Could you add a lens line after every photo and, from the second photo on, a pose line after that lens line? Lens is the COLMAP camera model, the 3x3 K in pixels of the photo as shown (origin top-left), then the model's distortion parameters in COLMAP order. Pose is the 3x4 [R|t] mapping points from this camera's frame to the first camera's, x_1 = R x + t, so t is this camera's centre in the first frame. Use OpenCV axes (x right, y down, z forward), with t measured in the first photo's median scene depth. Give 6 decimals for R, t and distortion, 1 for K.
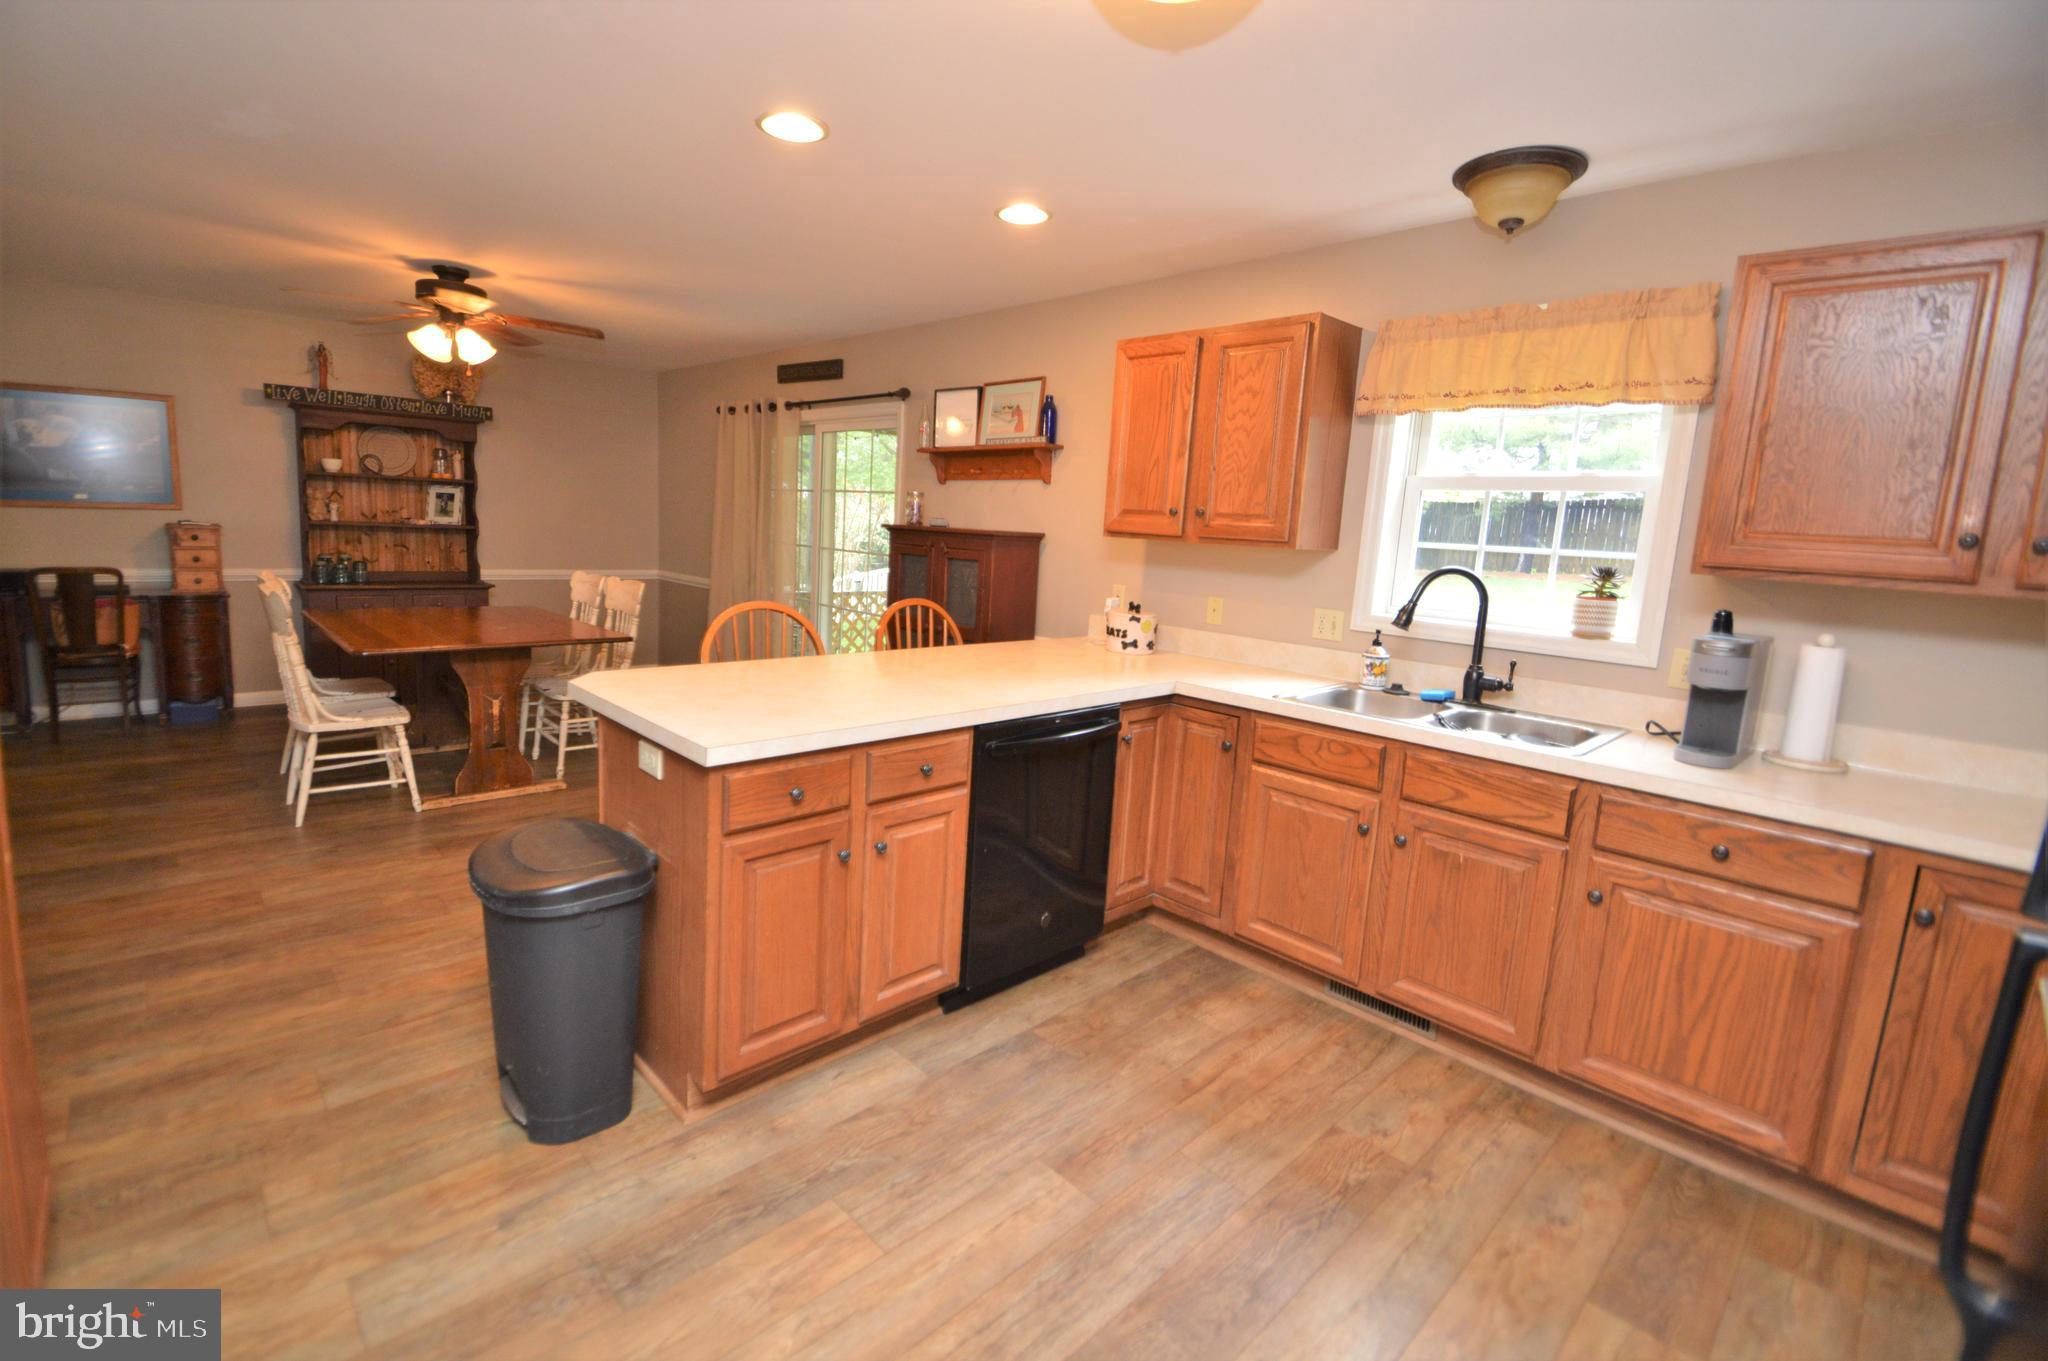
lens RADIAL K [[900.2, 0, 984.2], [0, 900.2, 651.7], [0, 0, 1]] dist [0.027598, -0.025923]
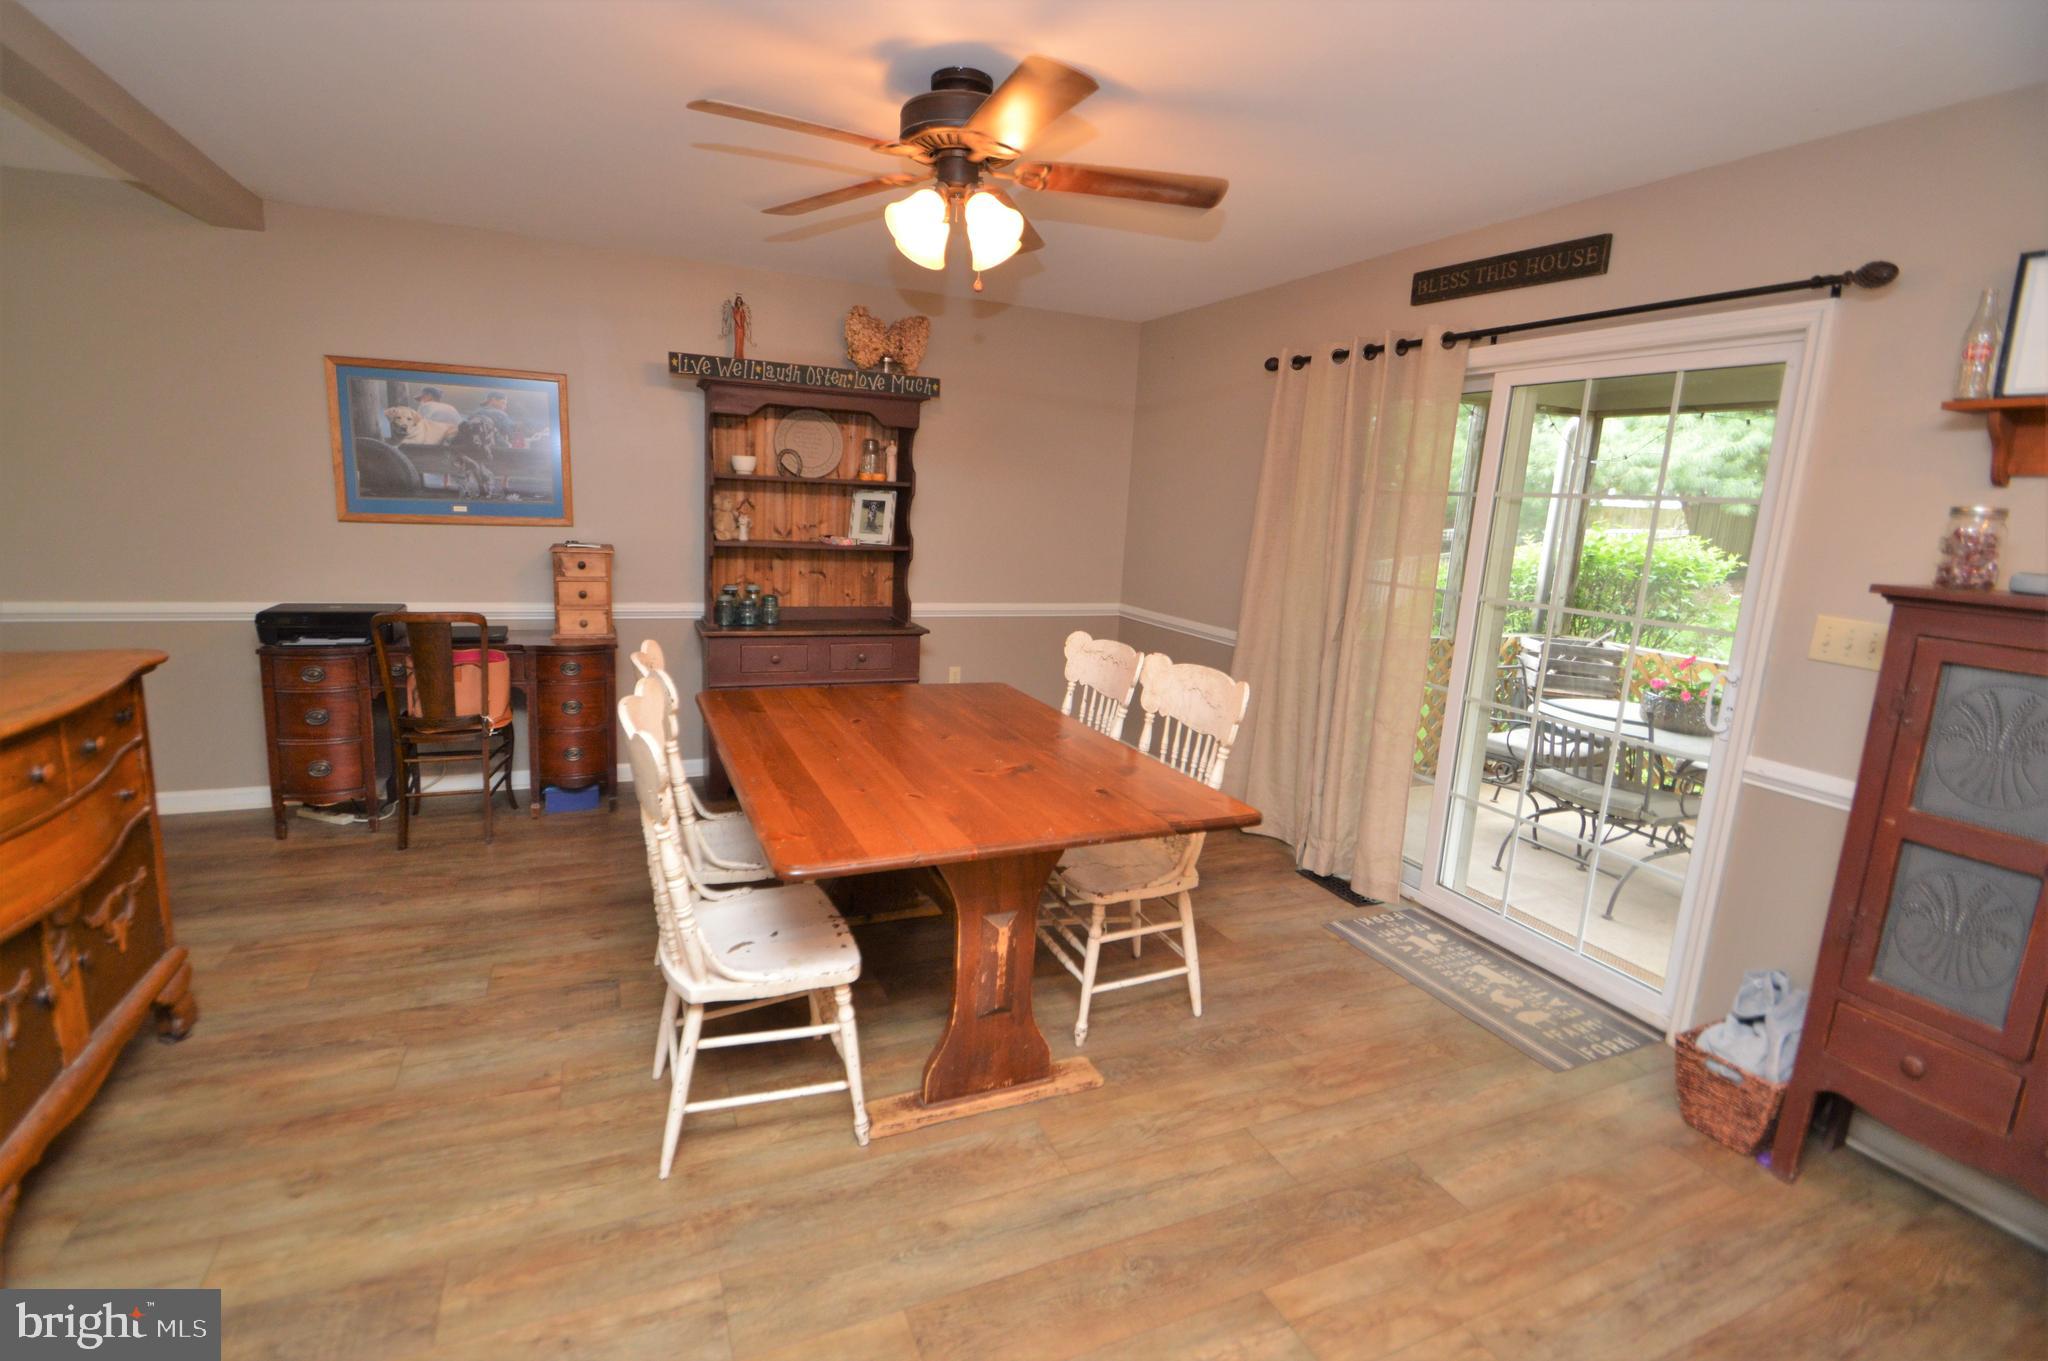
lens RADIAL K [[900.2, 0, 984.2], [0, 900.2, 651.7], [0, 0, 1]] dist [0.027598, -0.025923]
pose [[0.938676, 0.053730, -0.340588, -0.292959], [-0.050135, 0.998555, 0.019353, -0.082118], [0.341136, -0.001091, 0.940013, 0.397088]]
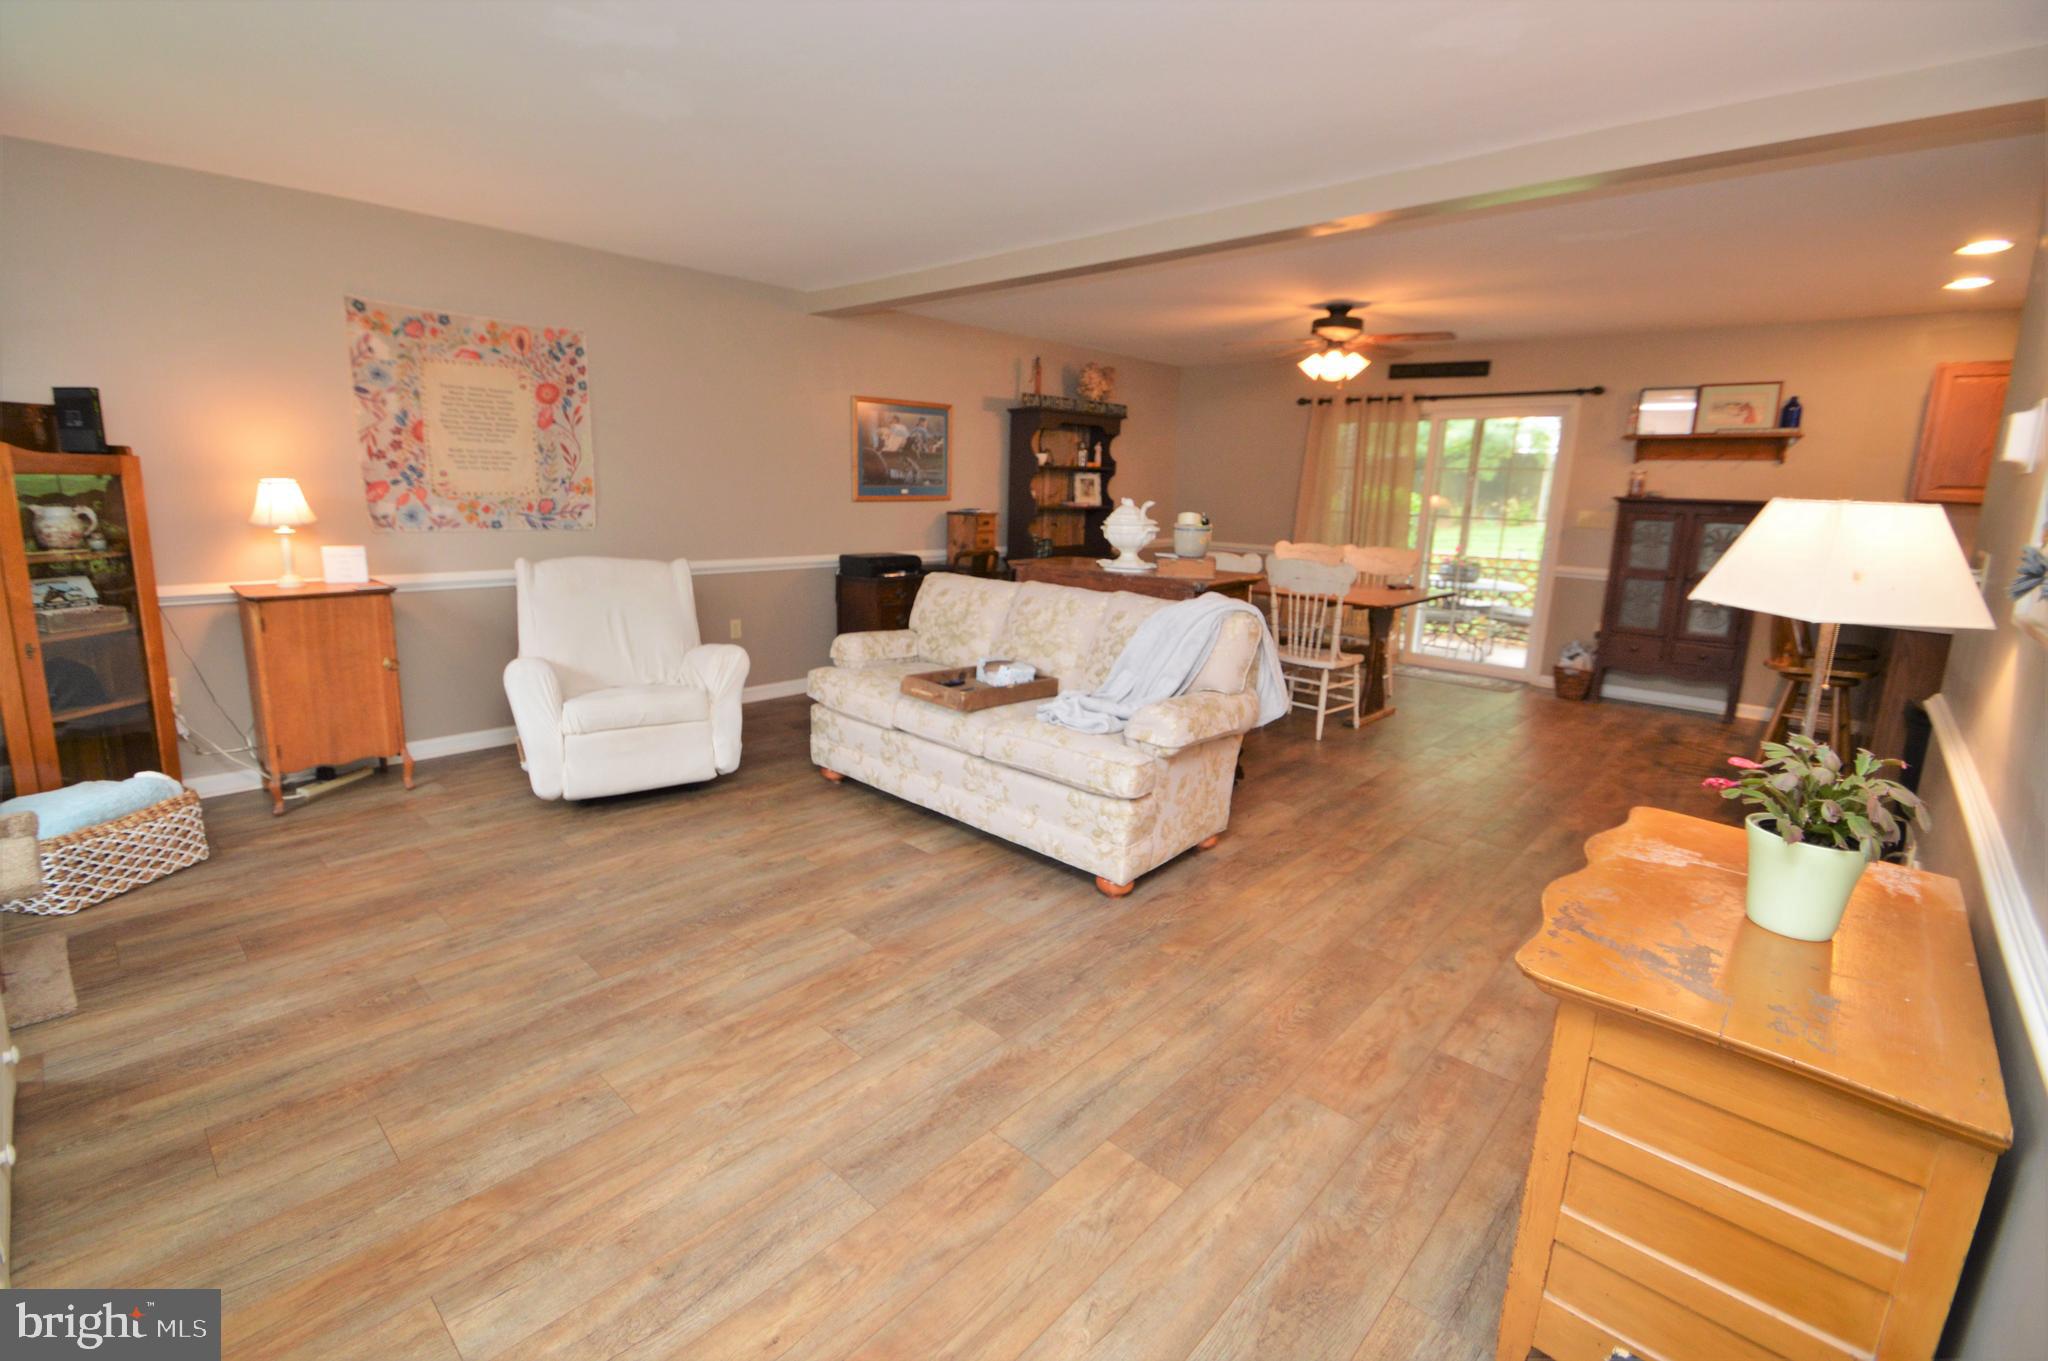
lens RADIAL K [[900.2, 0, 984.2], [0, 900.2, 651.7], [0, 0, 1]] dist [0.027598, -0.025923]
pose [[0.998170, -0.036281, 0.048370, -0.893518], [0.033974, 0.998284, 0.047692, -0.011406], [-0.050017, -0.045962, 0.997690, -0.204926]]
